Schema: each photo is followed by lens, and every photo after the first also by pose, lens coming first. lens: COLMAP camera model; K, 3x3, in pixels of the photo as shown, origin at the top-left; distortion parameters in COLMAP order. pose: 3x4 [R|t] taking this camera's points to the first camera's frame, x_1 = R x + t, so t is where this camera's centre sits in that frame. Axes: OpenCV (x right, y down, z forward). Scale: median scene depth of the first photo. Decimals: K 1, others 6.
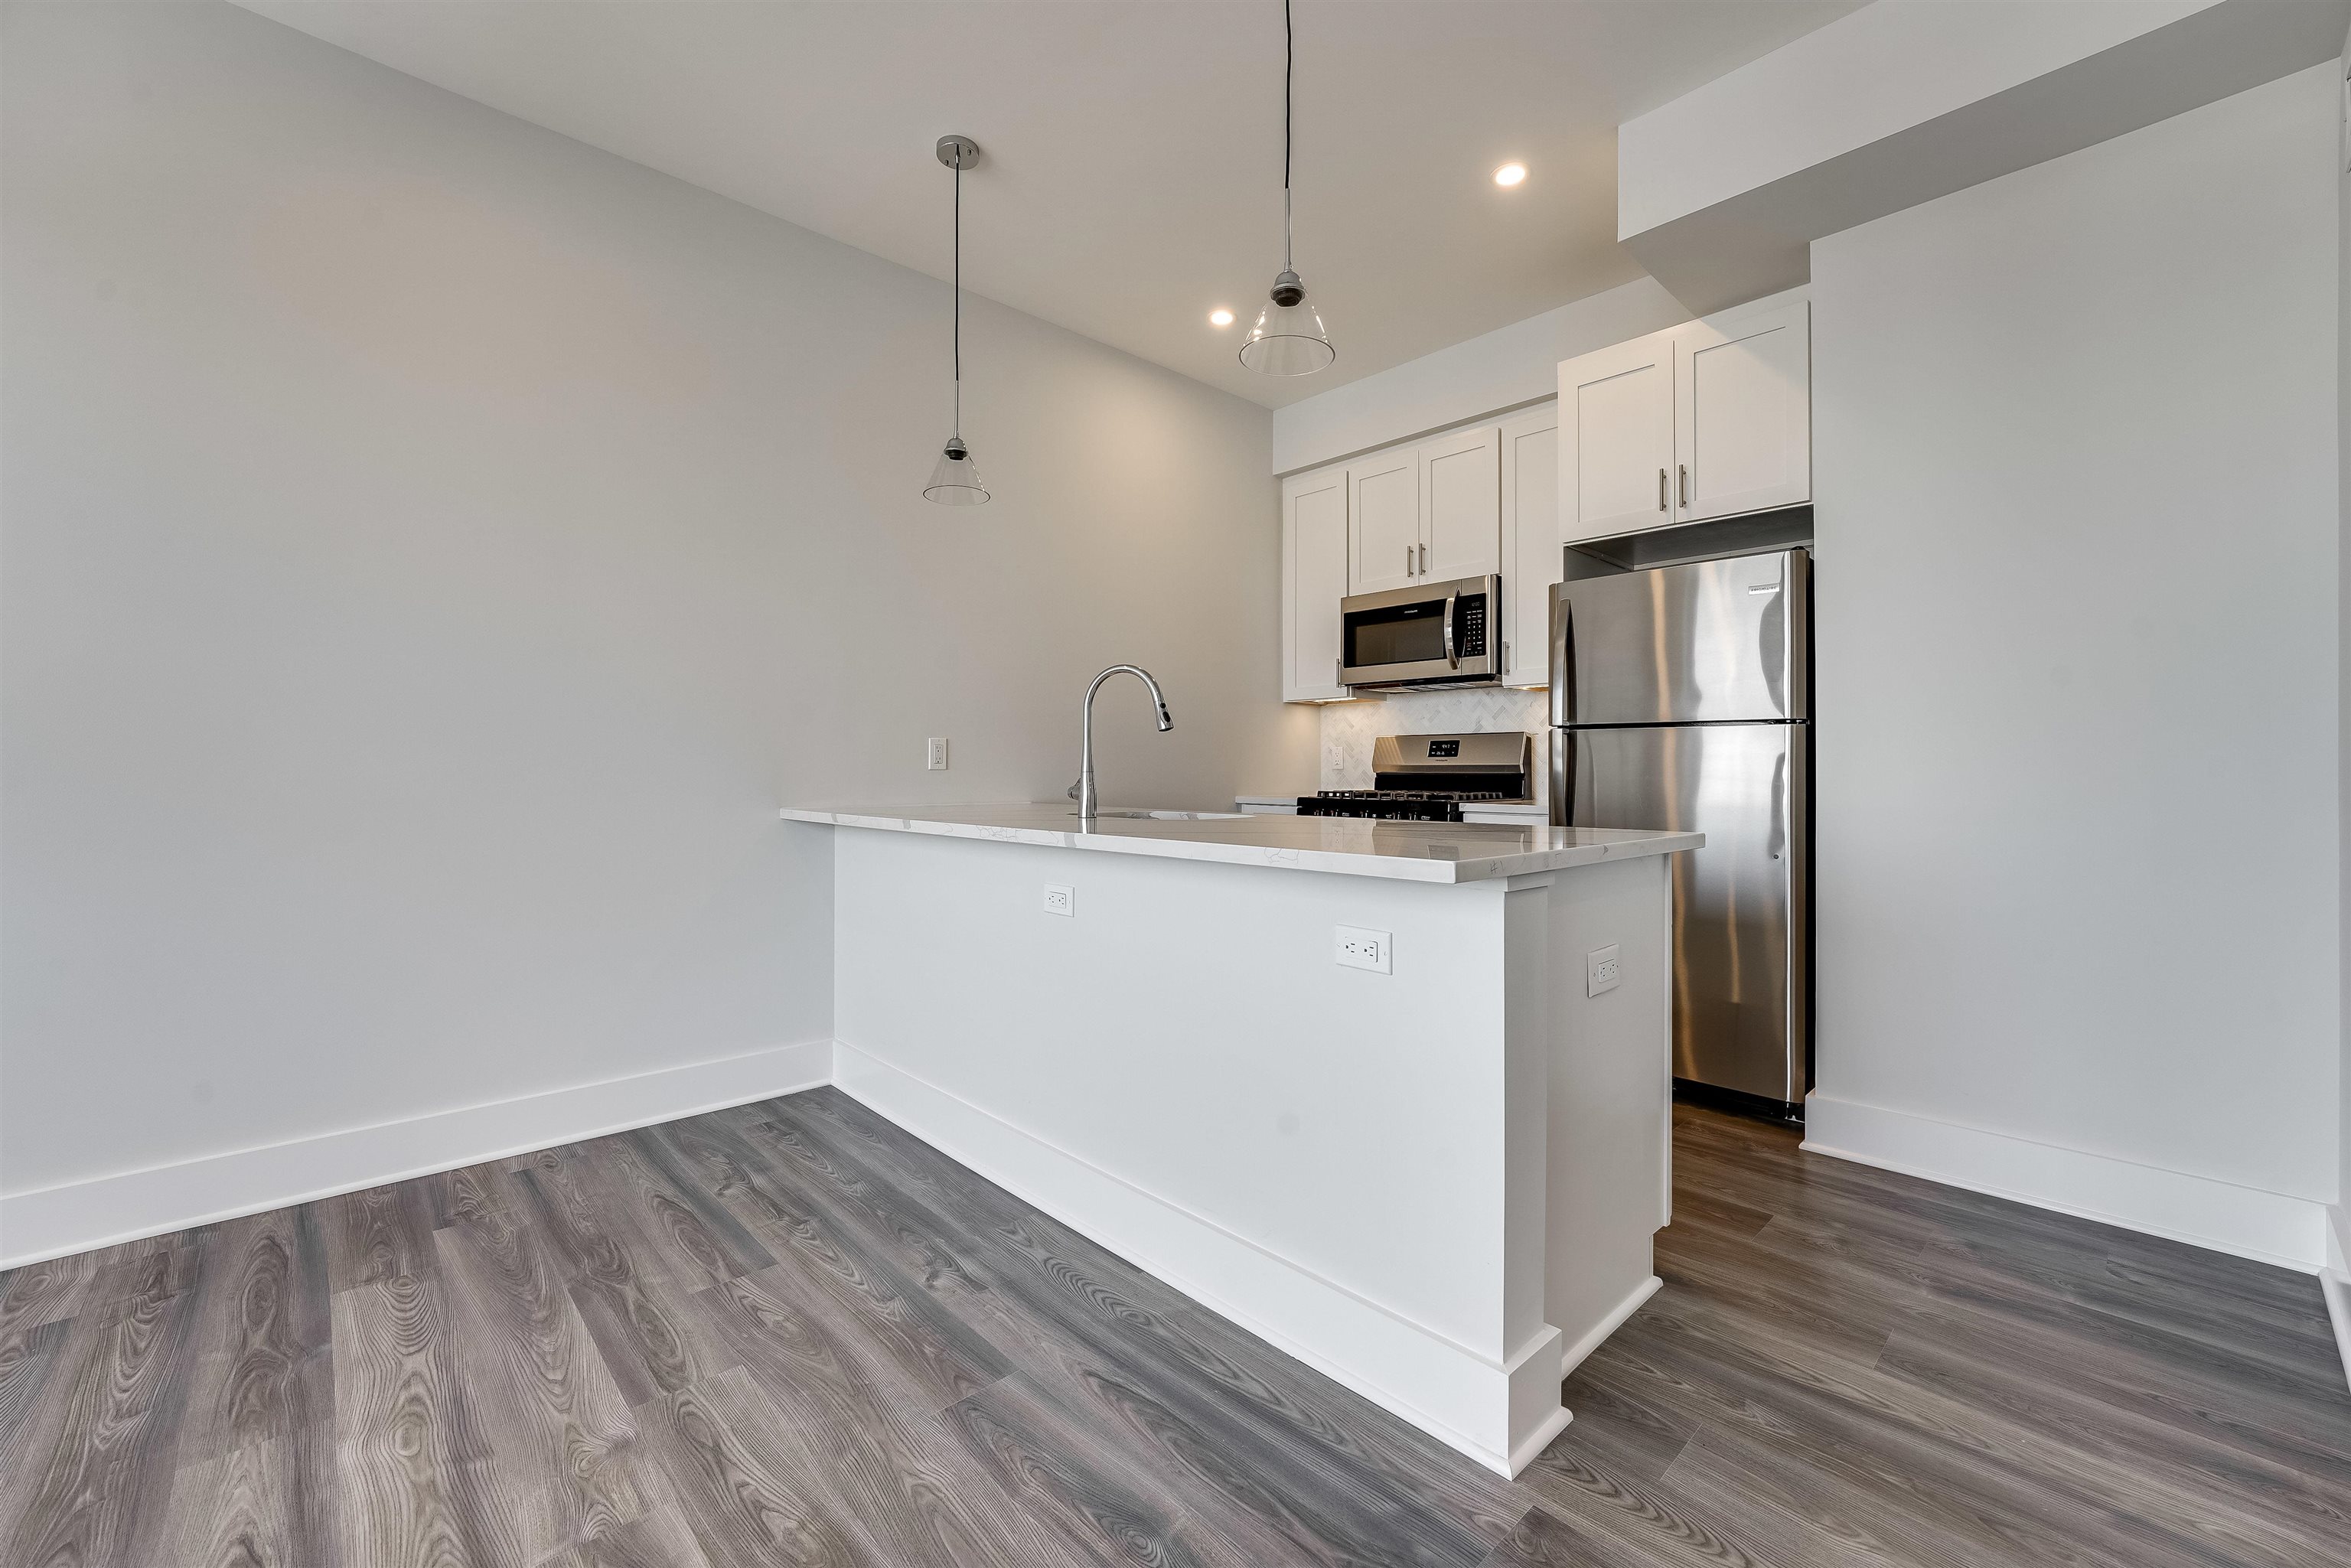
lens RADIAL K [[949.4, 0, 1175.5], [0, 949.4, 767.6], [0, 0, 1]] dist [-0.013464, 0.002659]
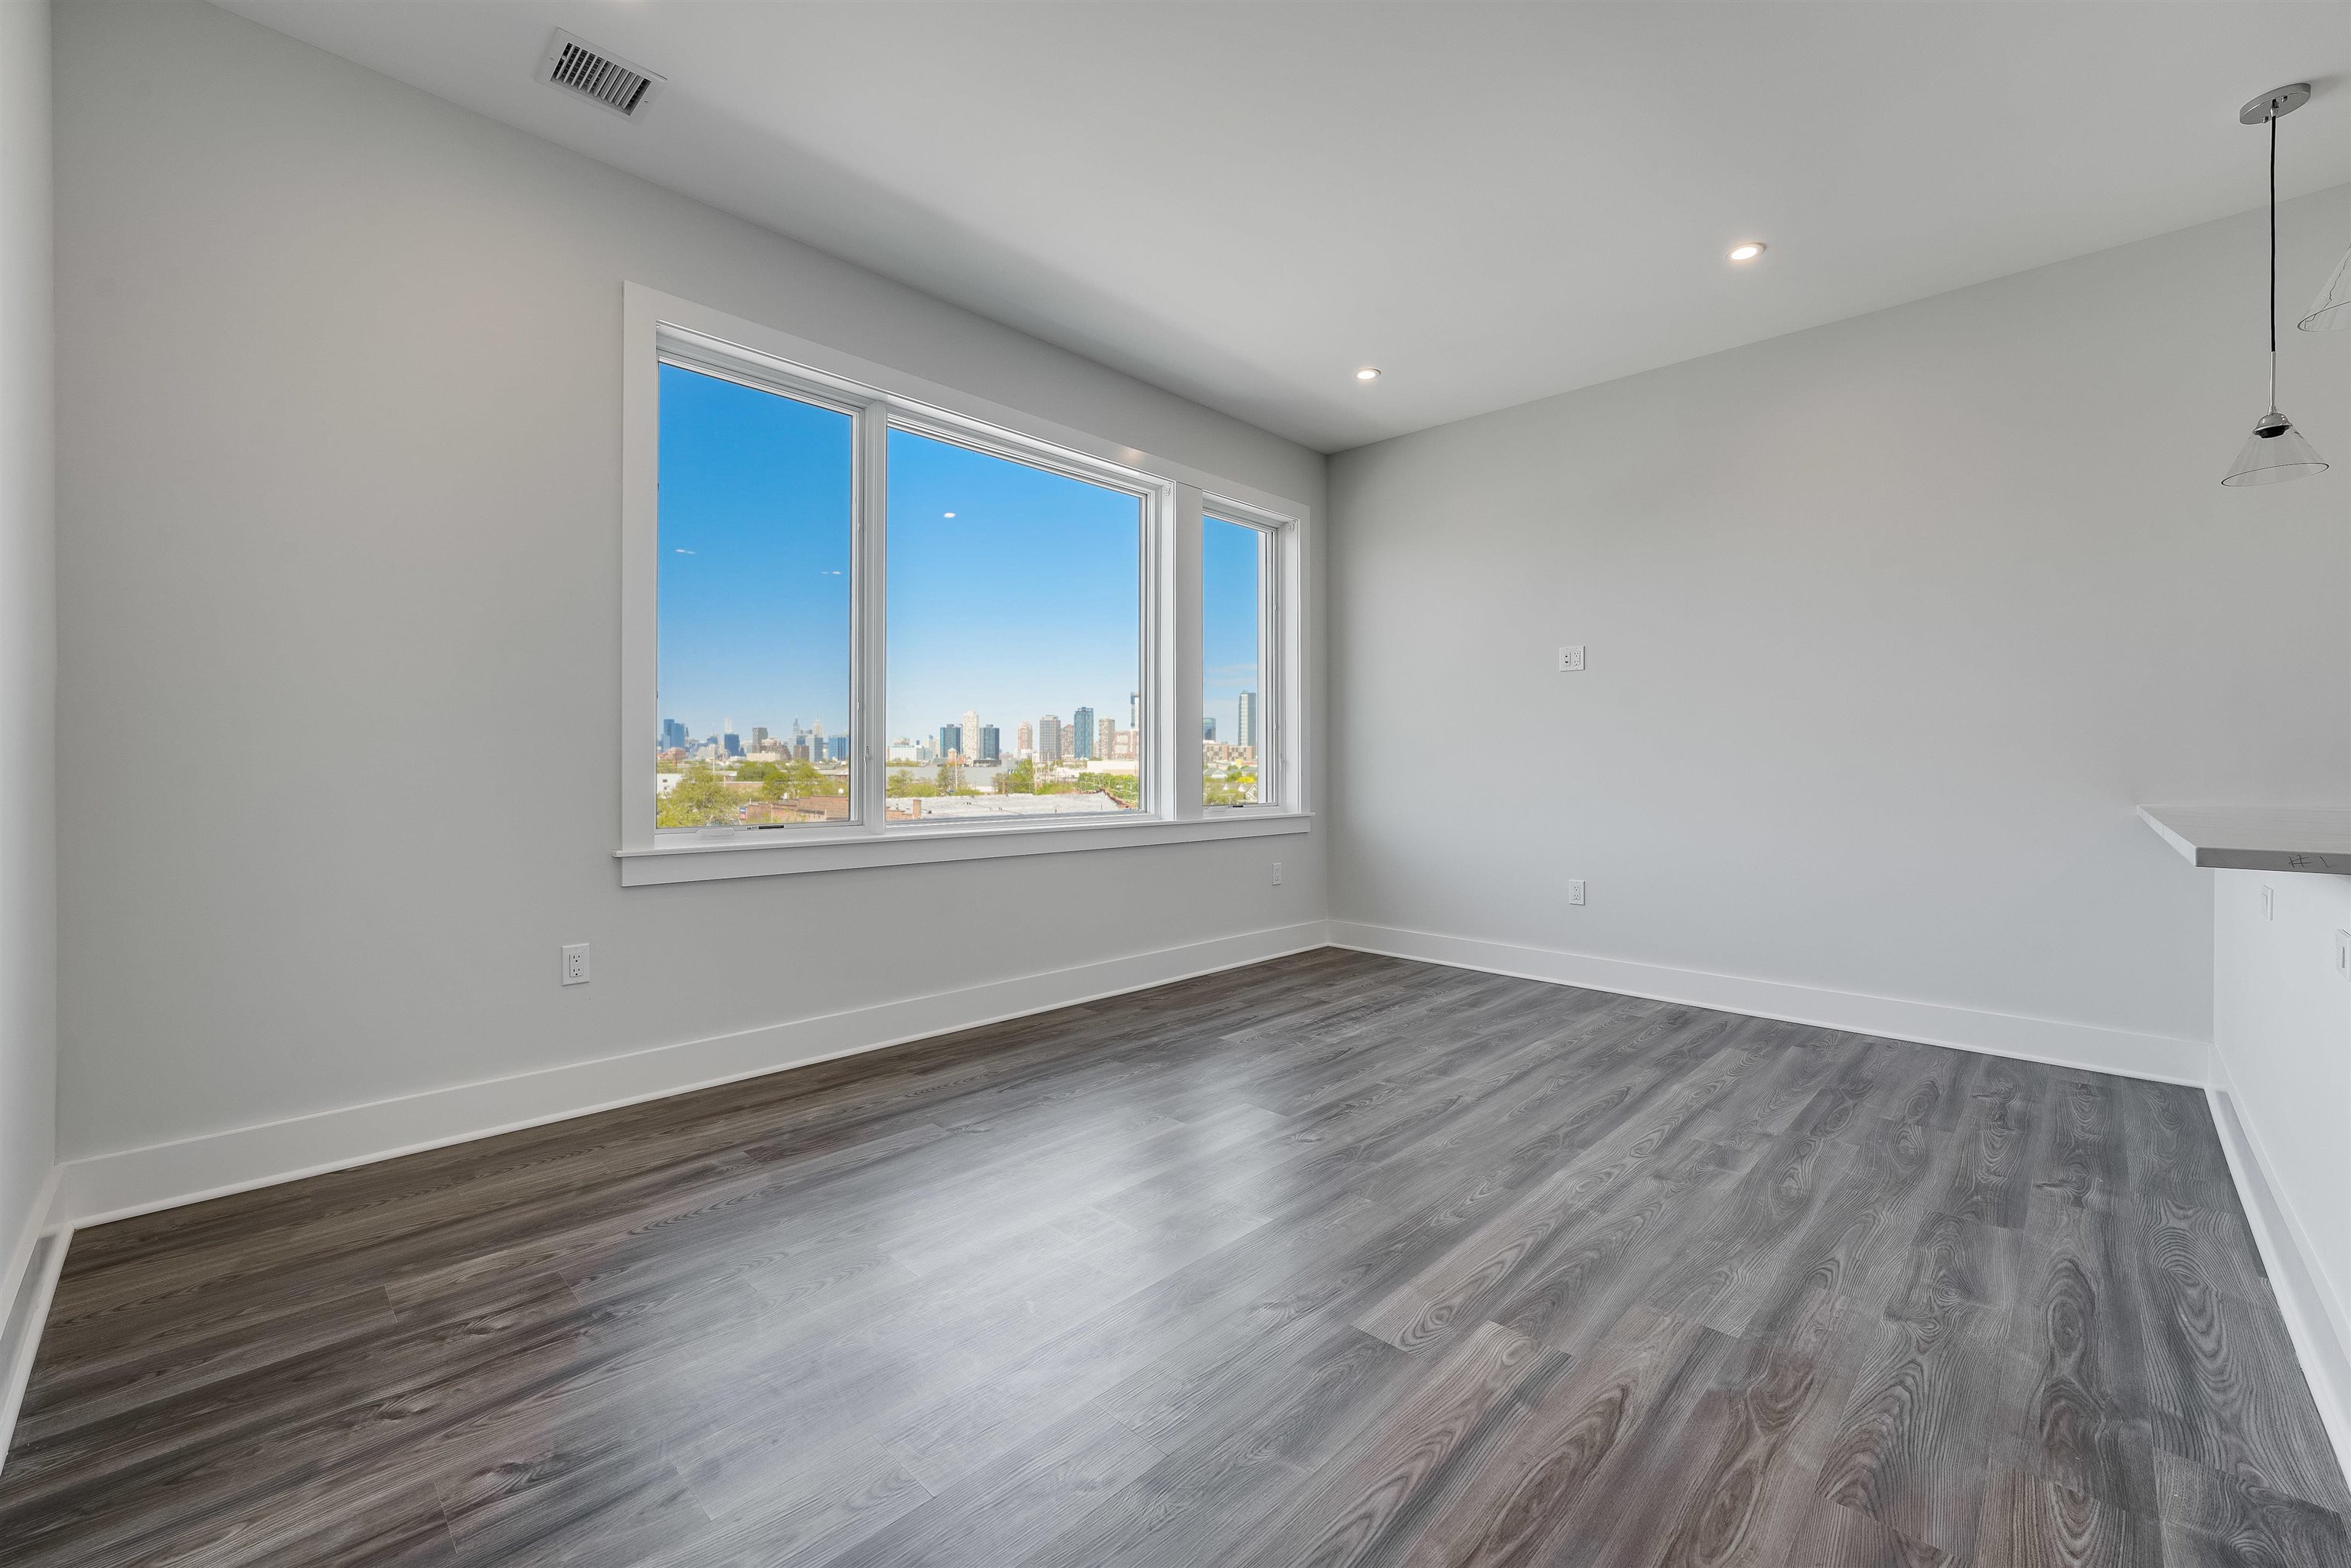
lens RADIAL K [[949.4, 0, 1180.1], [0, 949.4, 763.7], [0, 0, 1]] dist [-0.013464, 0.002659]
pose [[0.052673, -0.002763, -0.998608, 0.633623], [-0.000091, 0.999996, -0.002771, 0.001392], [0.998612, 0.000236, 0.052673, -0.127853]]
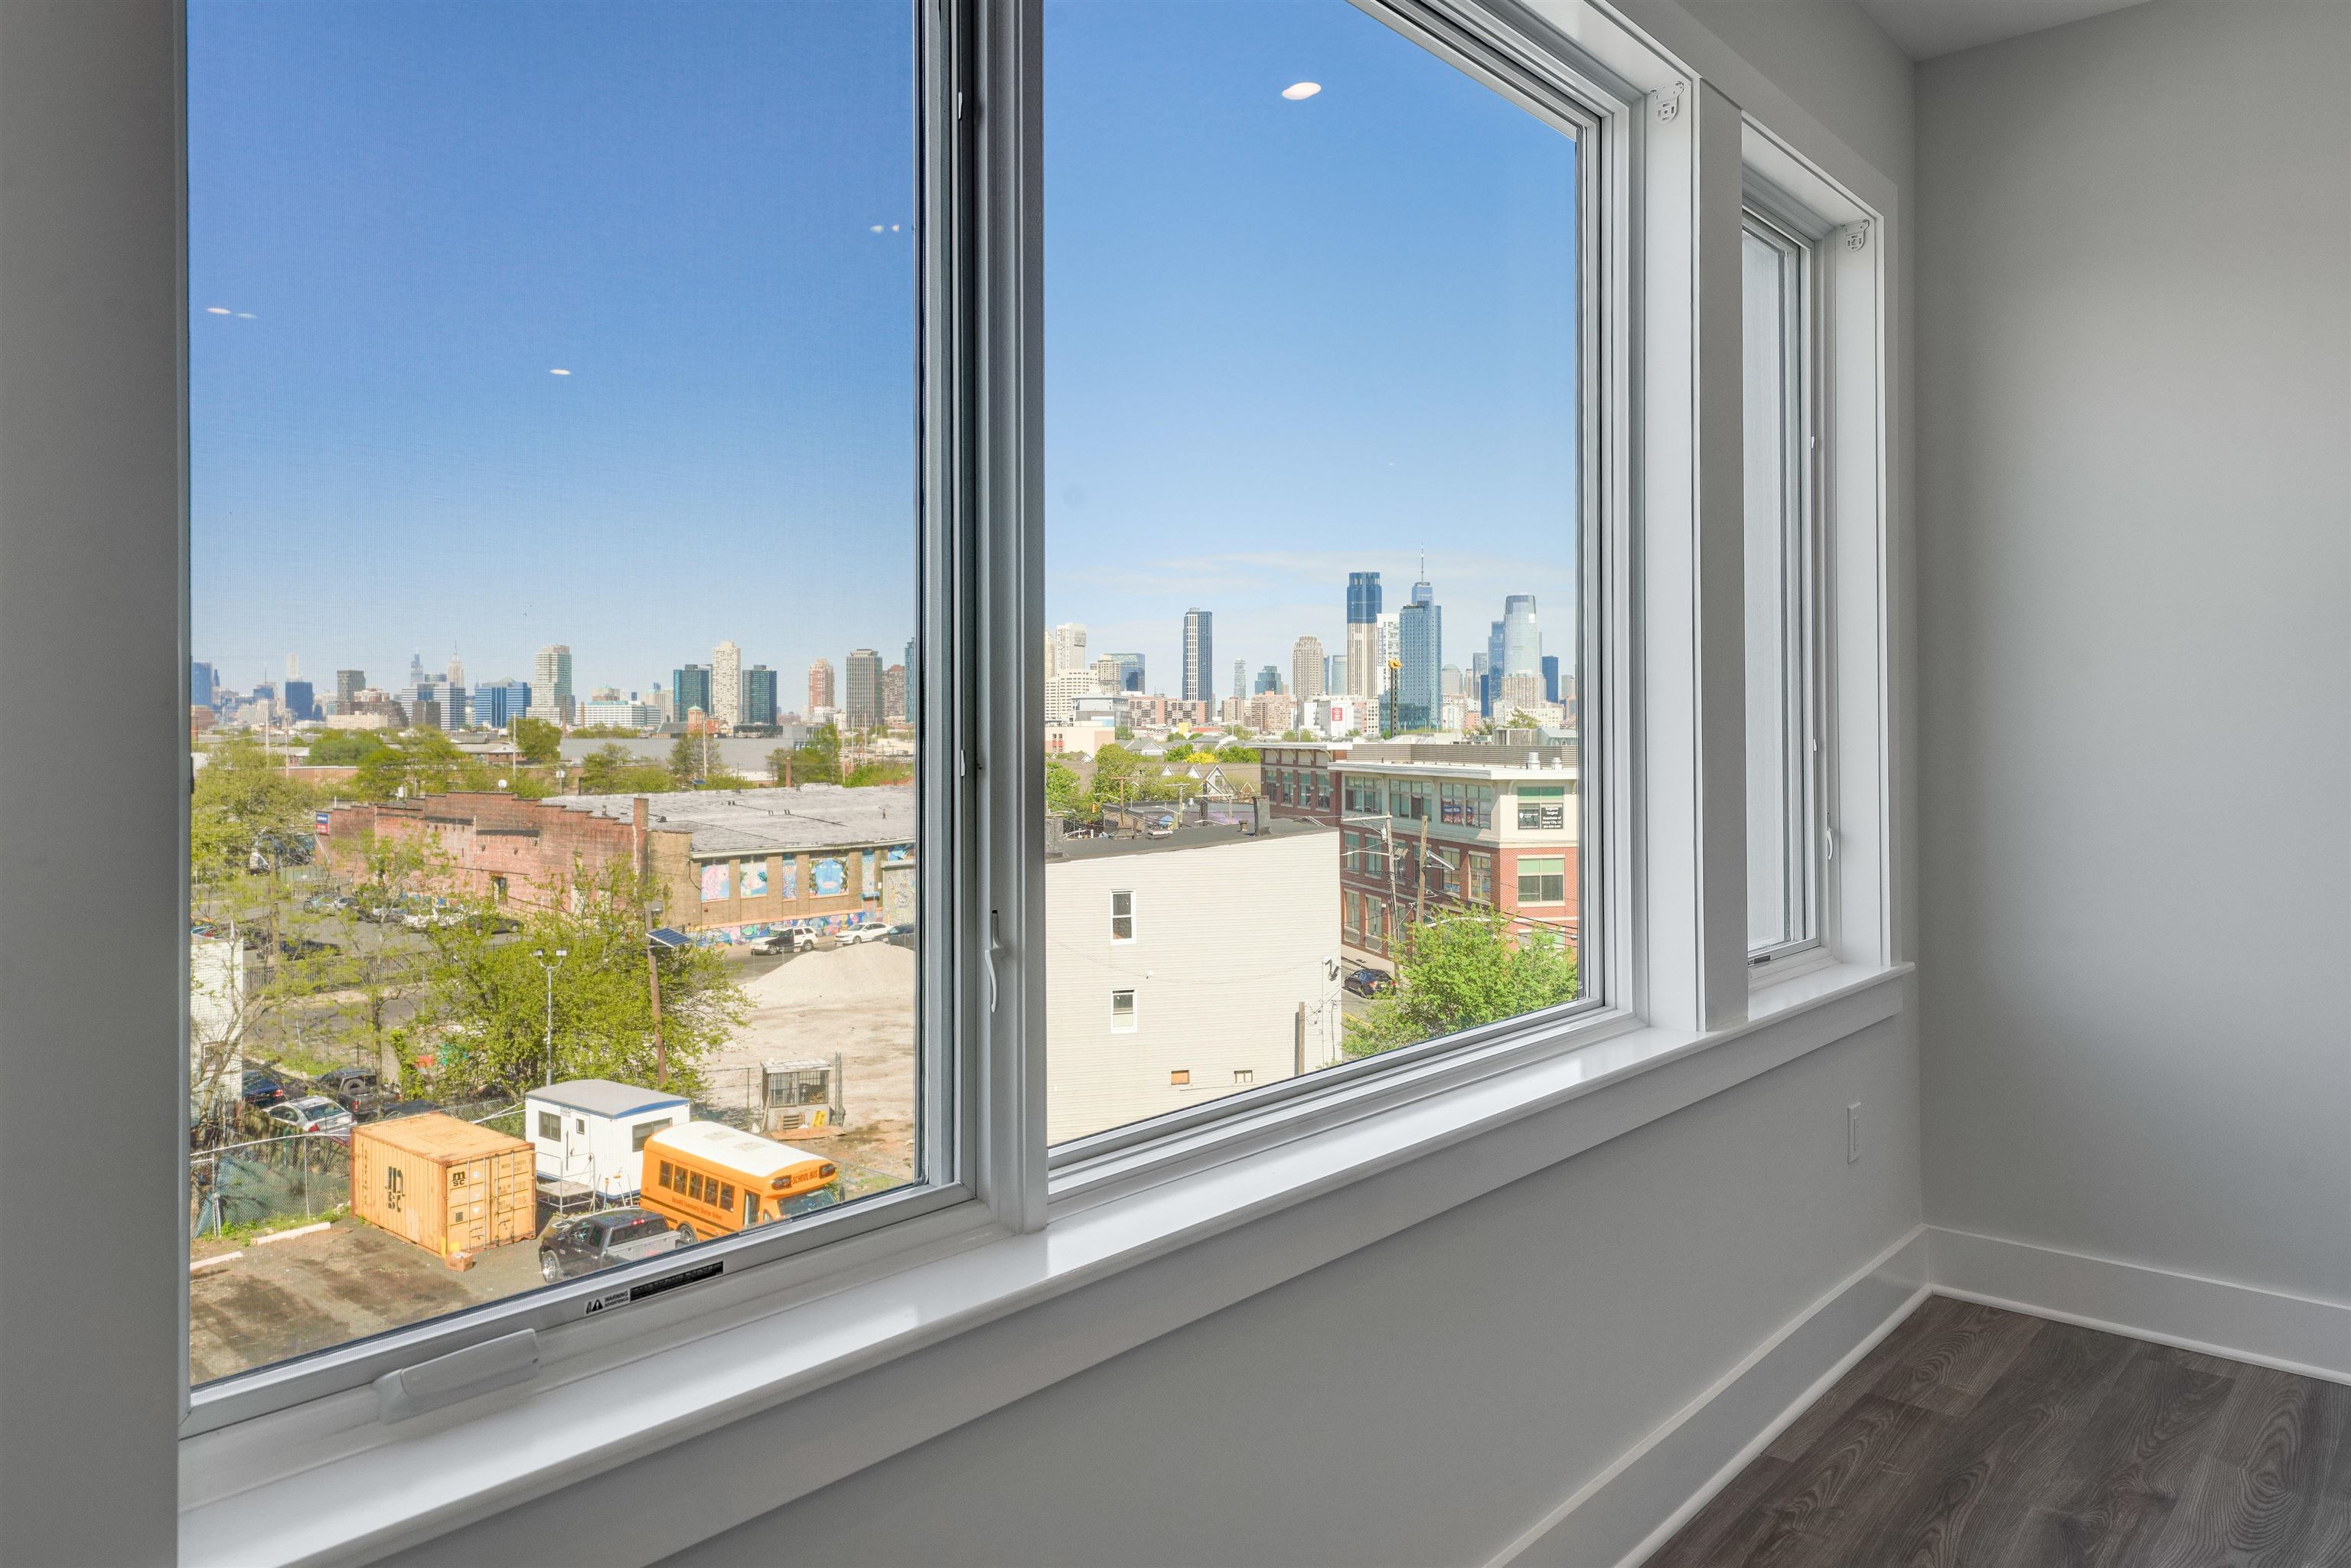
lens RADIAL K [[1582.9, 0, 1191.1], [0, 1582.9, 712.2], [0, 0, 1]] dist [0.016600, 0.001959]
pose [[0.121098, -0.013971, -0.992542, -0.074416], [0.004056, 0.999900, -0.013580, -0.098670], [0.992632, -0.002381, 0.121143, -0.496475]]
